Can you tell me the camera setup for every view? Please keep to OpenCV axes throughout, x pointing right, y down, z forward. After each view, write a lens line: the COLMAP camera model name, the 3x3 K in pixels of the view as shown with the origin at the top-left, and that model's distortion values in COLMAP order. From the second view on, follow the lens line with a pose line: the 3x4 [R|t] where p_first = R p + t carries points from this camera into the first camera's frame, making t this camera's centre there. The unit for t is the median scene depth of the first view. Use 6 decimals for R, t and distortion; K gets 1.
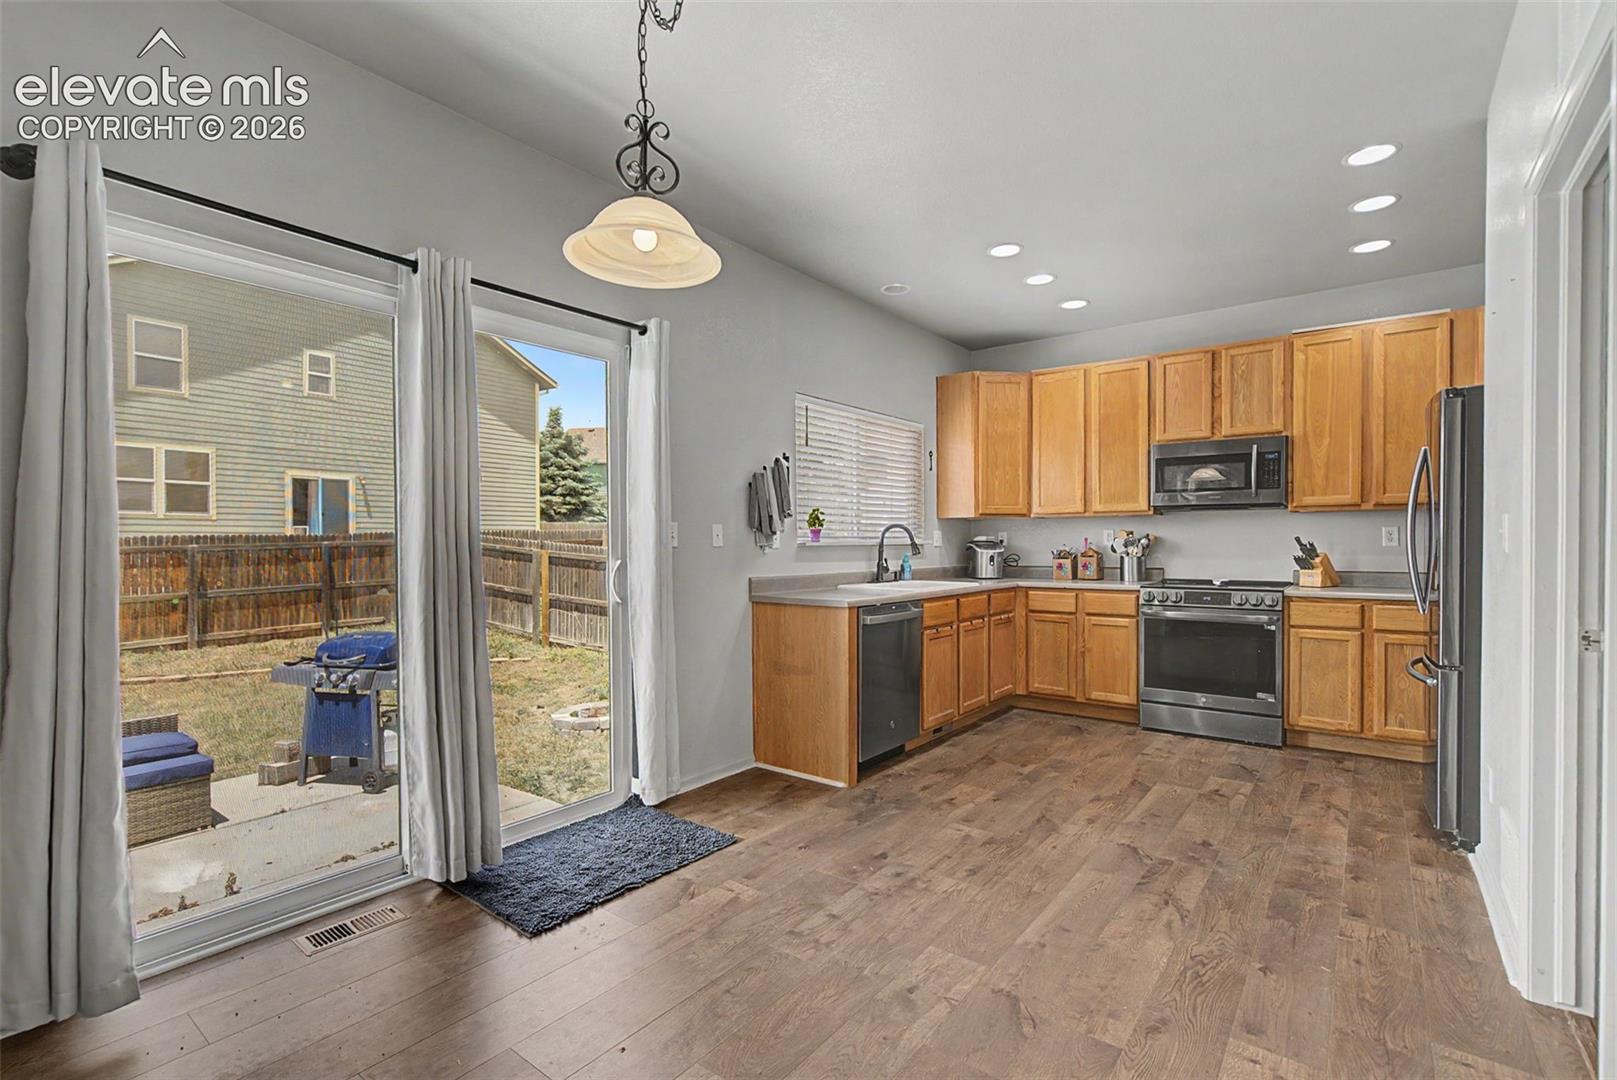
lens RADIAL K [[750.4, 0, 804.5], [0, 750.4, 549.0], [0, 0, 1]] dist [-0.002109, 0.003301]
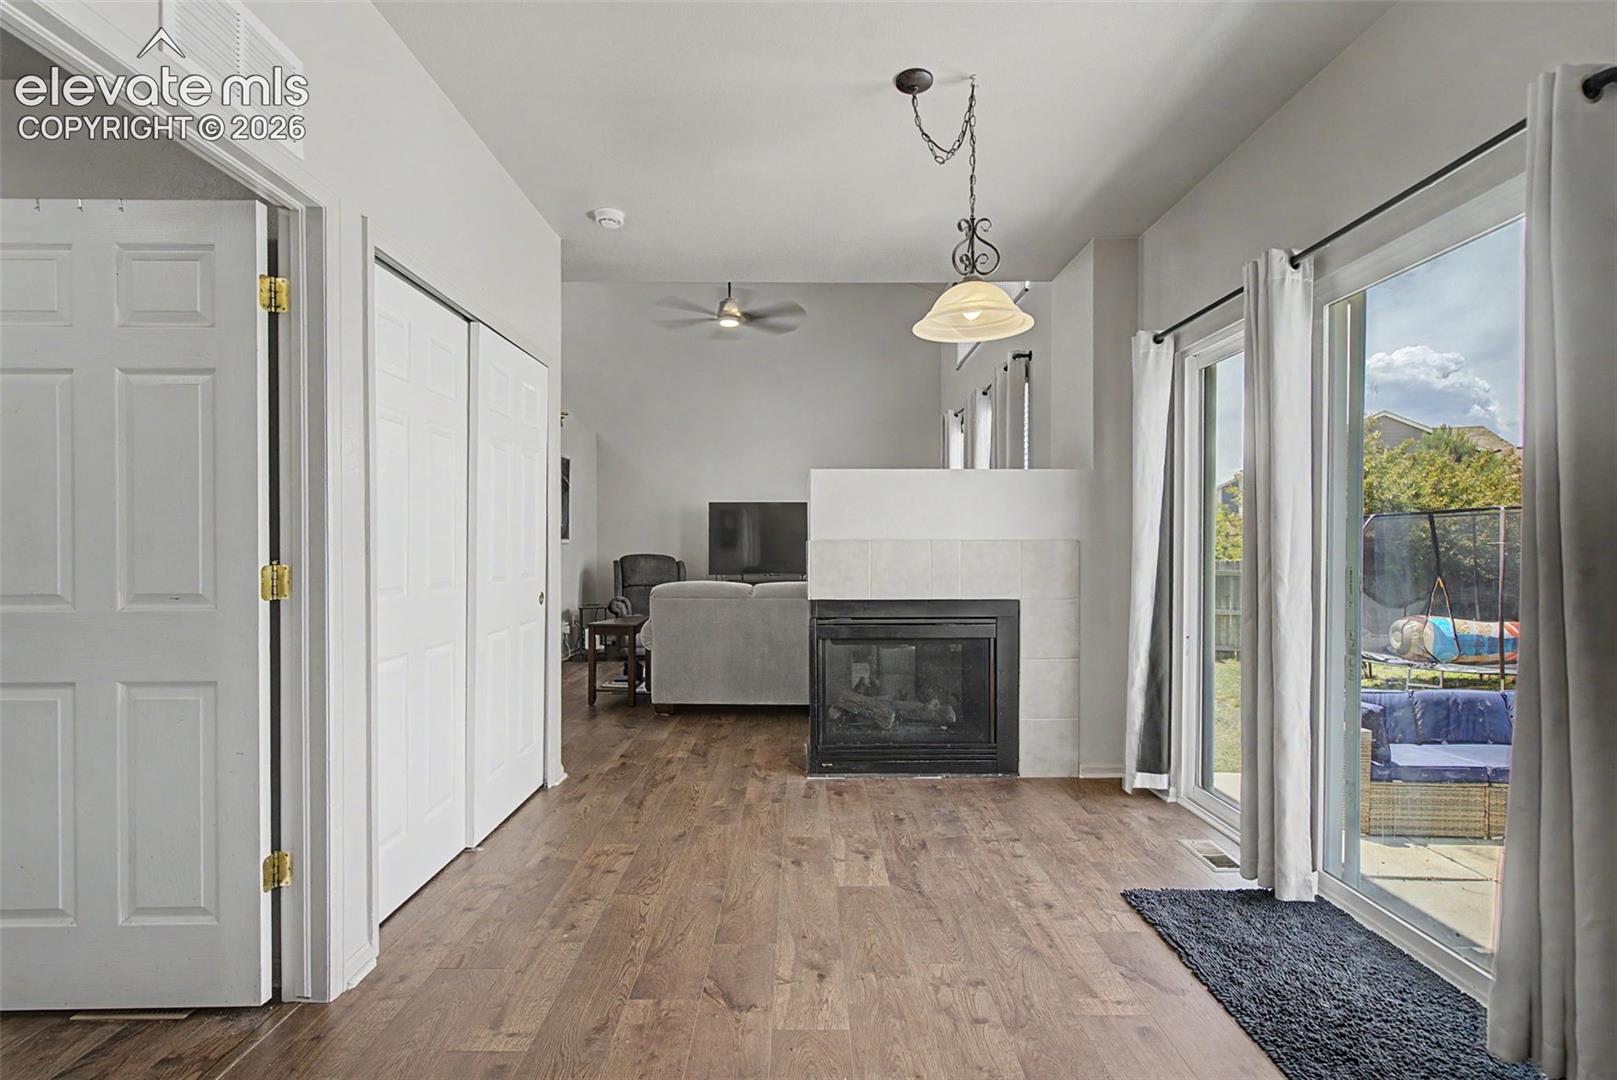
lens RADIAL K [[750.4, 0, 789.4], [0, 750.4, 546.4], [0, 0, 1]] dist [-0.002109, 0.003301]
pose [[-0.797771, 0.002663, -0.602955, 0.367933], [-0.004981, 0.999927, 0.011007, -0.007631], [0.602940, 0.011784, -0.797699, 0.824990]]
